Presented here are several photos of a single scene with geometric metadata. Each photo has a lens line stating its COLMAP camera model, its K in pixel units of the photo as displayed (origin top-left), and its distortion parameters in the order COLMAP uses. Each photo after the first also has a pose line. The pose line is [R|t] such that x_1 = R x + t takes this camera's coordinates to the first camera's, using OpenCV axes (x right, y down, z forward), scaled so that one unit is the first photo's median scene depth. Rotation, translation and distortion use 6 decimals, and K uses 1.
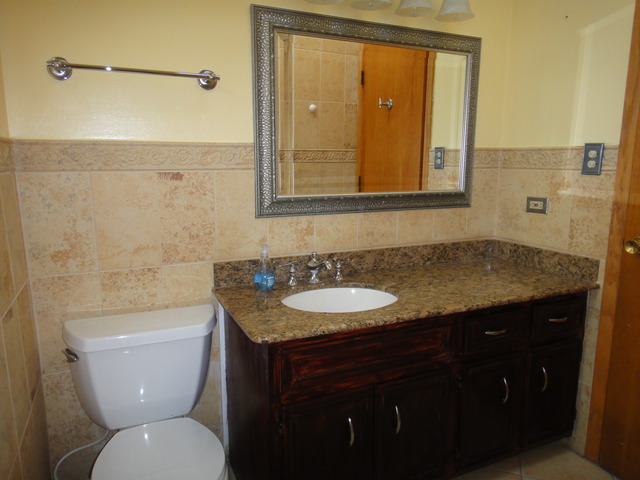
lens RADIAL K [[468.9, 0, 317.8], [0, 468.9, 239.6], [0, 0, 1]] dist [-0.000203, 0.000468]
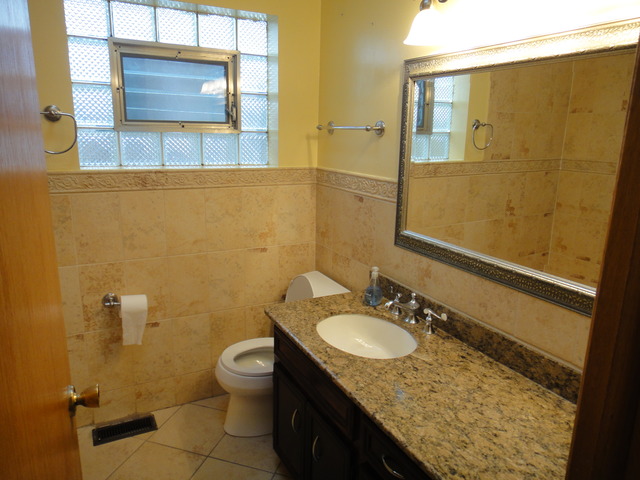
lens RADIAL K [[468.9, 0, 318.3], [0, 468.9, 240.2], [0, 0, 1]] dist [-0.000203, 0.000468]
pose [[0.029023, 0.234140, -0.971770, 1.039316], [-0.178212, 0.957815, 0.225455, -0.302498], [0.983564, 0.166638, 0.069525, 0.787173]]
